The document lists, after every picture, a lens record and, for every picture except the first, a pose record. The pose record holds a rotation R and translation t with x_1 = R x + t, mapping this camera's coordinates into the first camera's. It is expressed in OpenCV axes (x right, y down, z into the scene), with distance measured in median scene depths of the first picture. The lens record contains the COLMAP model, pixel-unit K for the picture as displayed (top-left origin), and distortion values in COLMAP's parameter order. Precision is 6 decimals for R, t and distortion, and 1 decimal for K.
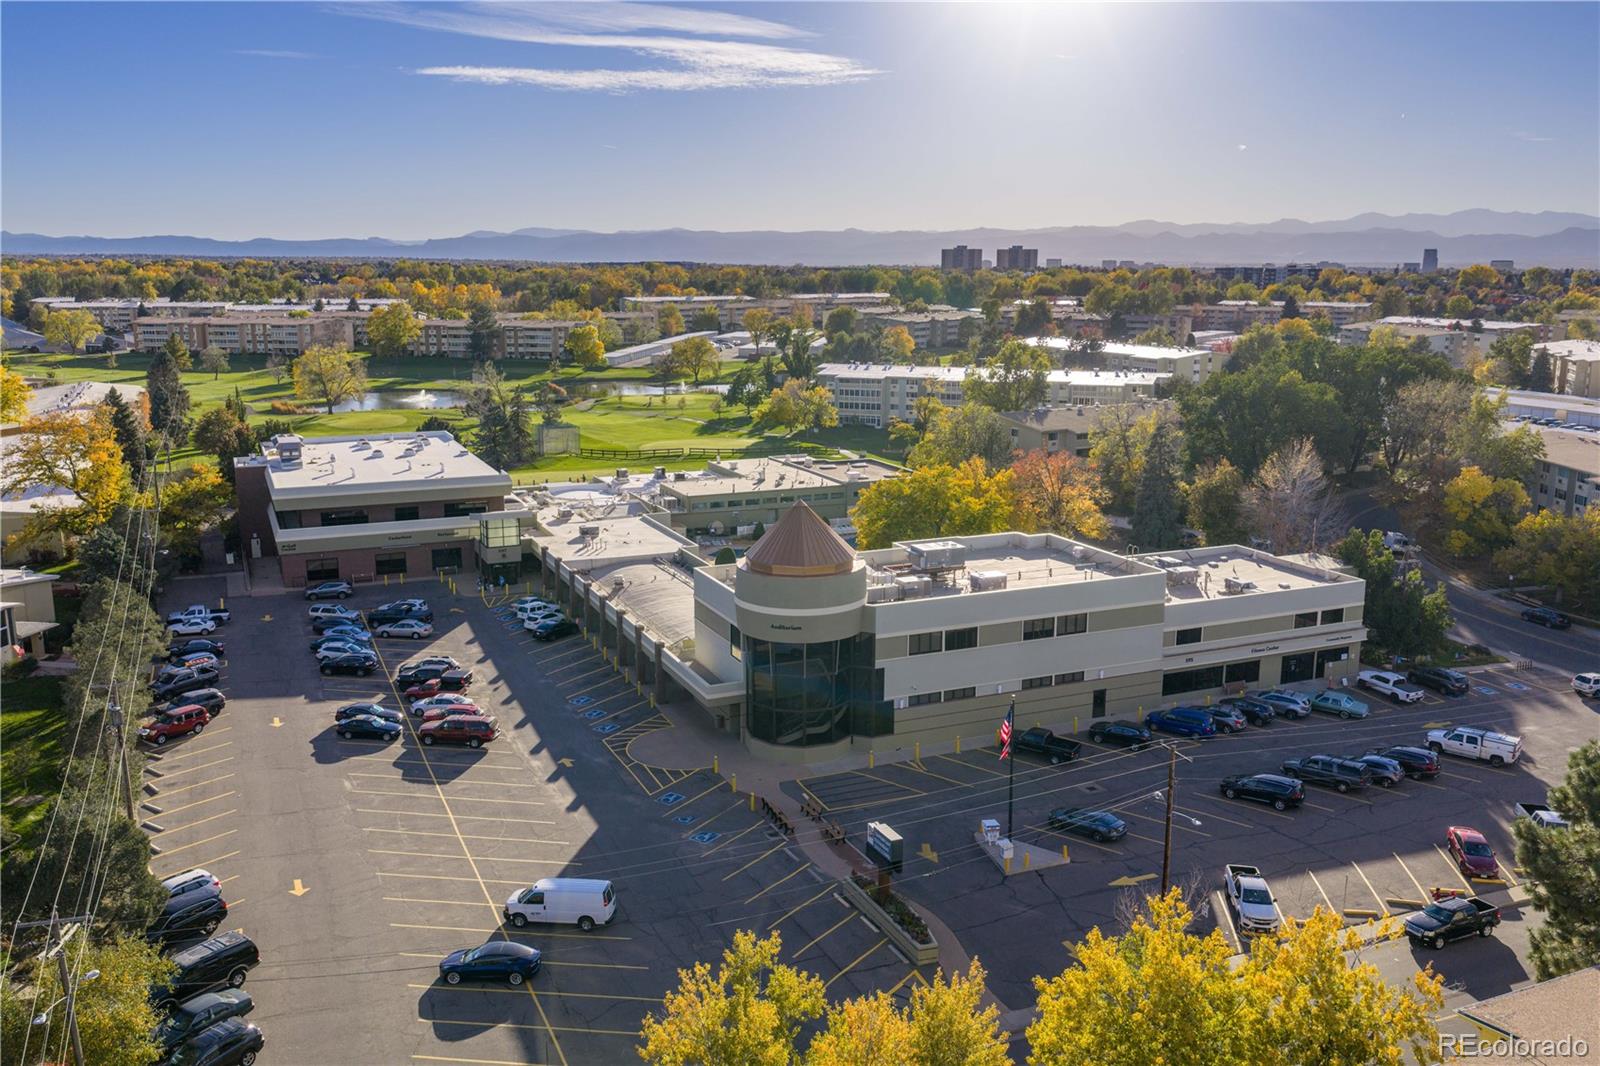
lens RADIAL K [[1315.5, 0, 797.4], [0, 1315.5, 534.7], [0, 0, 1]] dist [0.014639, -0.020774]
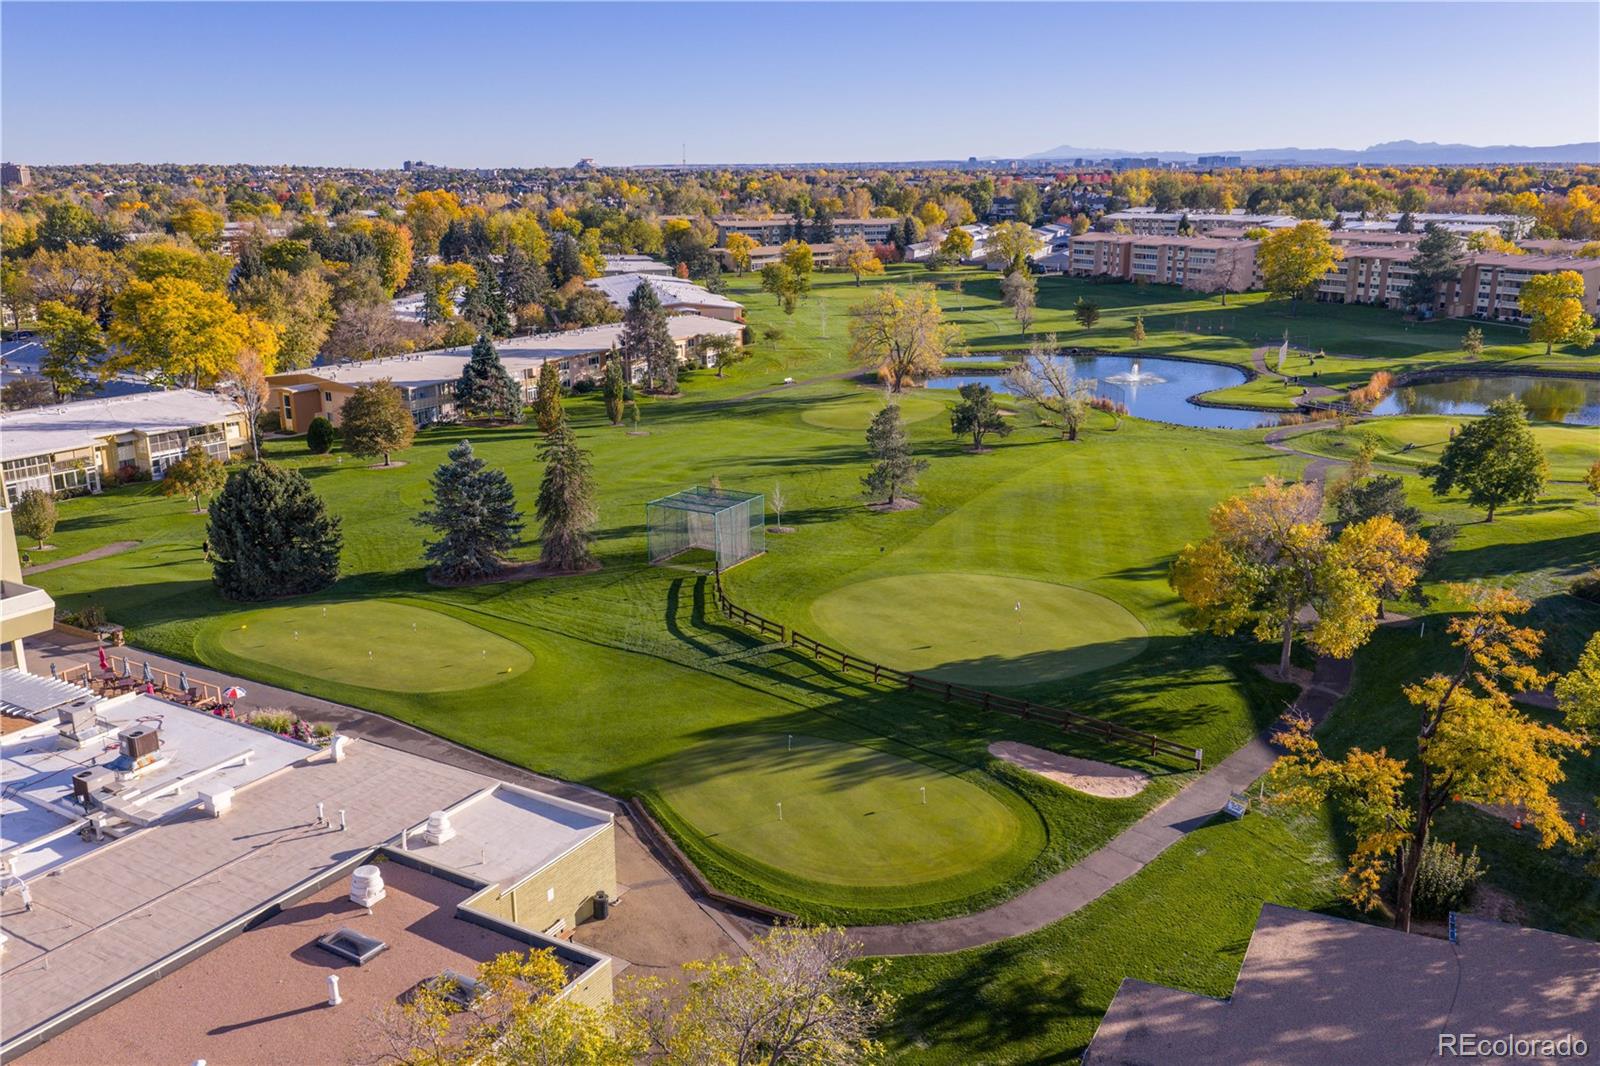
lens RADIAL K [[1315.5, 0, 794.8], [0, 1315.5, 533.8], [0, 0, 1]] dist [0.014639, -0.020774]
pose [[0.583084, 0.208160, -0.785292, 0.450604], [-0.156835, 0.977276, 0.142599, -0.316644], [0.797130, 0.040014, 0.602480, 1.641537]]
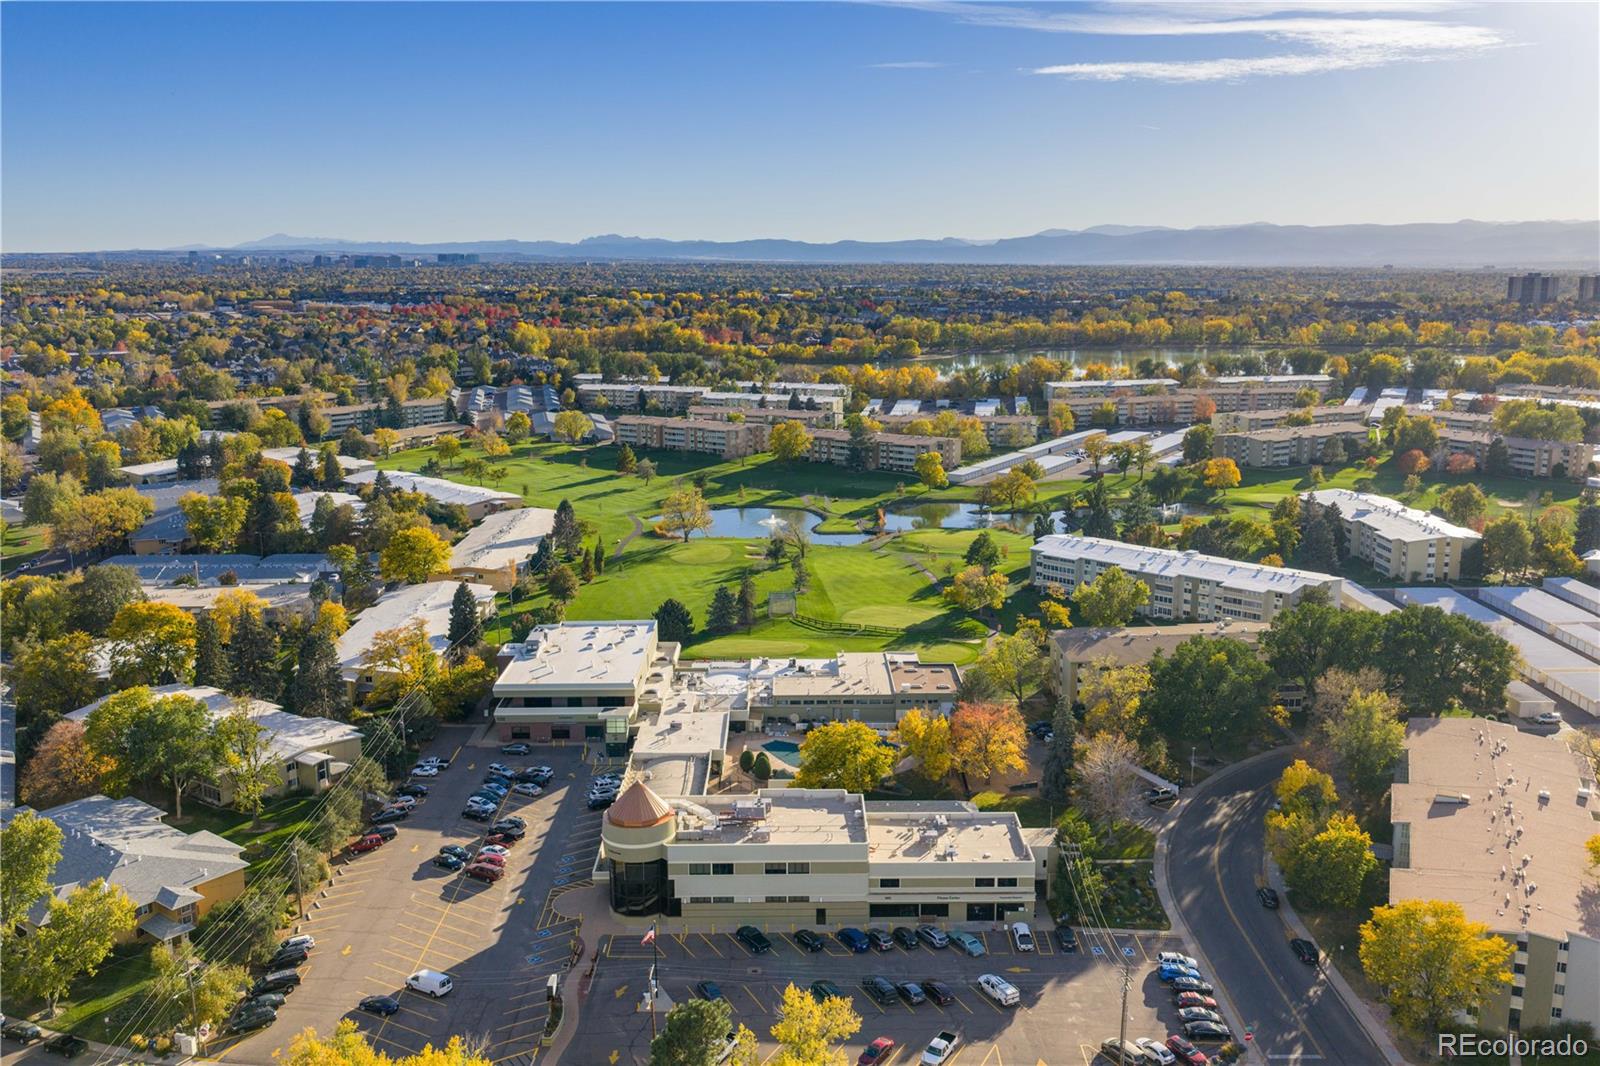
lens RADIAL K [[1315.5, 0, 799.8], [0, 1315.5, 527.7], [0, 0, 1]] dist [0.014639, -0.020774]
pose [[0.920100, 0.071857, -0.385036, 0.761786], [-0.076827, 0.997041, 0.002482, -0.342631], [0.384075, 0.027297, 0.922898, -0.529594]]
